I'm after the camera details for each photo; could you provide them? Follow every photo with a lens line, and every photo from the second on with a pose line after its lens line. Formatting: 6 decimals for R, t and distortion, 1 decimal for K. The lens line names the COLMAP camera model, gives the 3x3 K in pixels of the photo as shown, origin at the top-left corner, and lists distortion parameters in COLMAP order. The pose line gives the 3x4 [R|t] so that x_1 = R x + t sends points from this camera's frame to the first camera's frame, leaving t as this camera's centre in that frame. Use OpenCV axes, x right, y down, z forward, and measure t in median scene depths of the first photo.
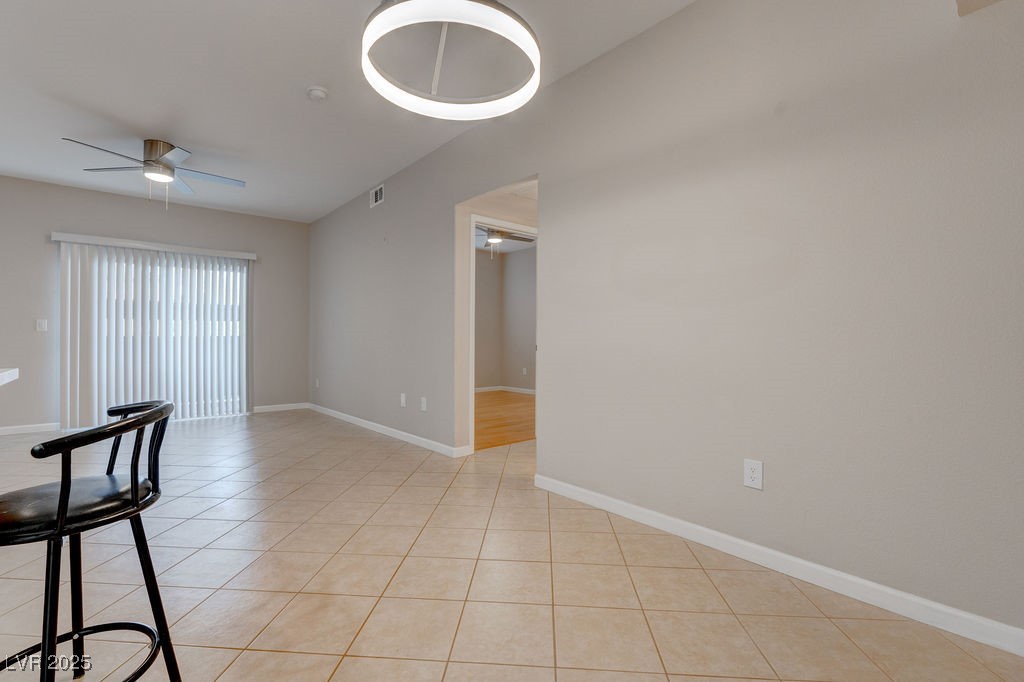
lens RADIAL K [[464.8, 0, 507.9], [0, 464.8, 331.9], [0, 0, 1]] dist [-0.002231, -0.000040]
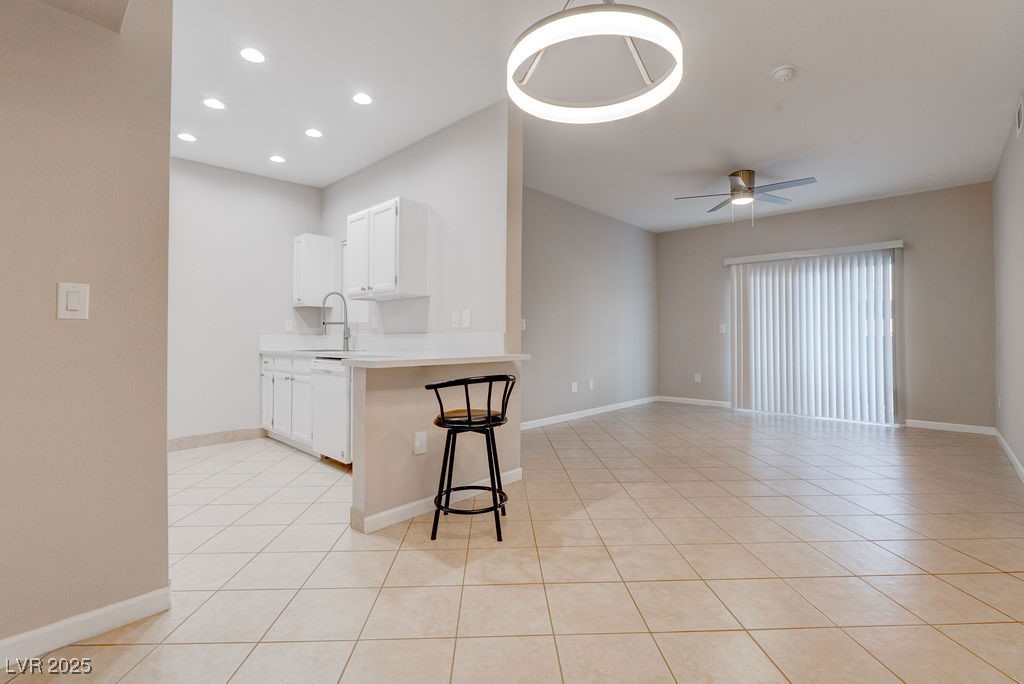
lens RADIAL K [[464.8, 0, 507.9], [0, 464.8, 332.9], [0, 0, 1]] dist [-0.002231, -0.000040]
pose [[0.111521, -0.009378, -0.993718, 0.254608], [0.013290, 0.999880, -0.007945, -0.000027], [0.993673, -0.012321, 0.111632, 0.206093]]
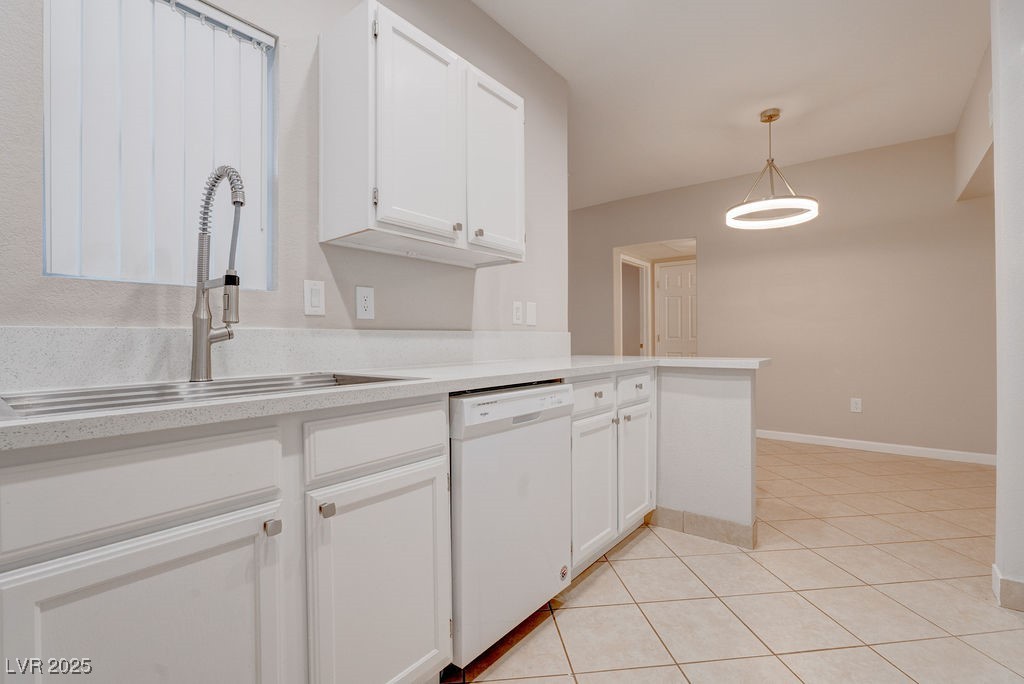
lens RADIAL K [[464.8, 0, 507.9], [0, 464.8, 332.9], [0, 0, 1]] dist [-0.002231, -0.000040]
pose [[0.979793, 0.000914, 0.200011, -0.520848], [-0.000803, 0.999999, -0.000636, -0.004434], [-0.200011, 0.000462, 0.979793, -0.260576]]
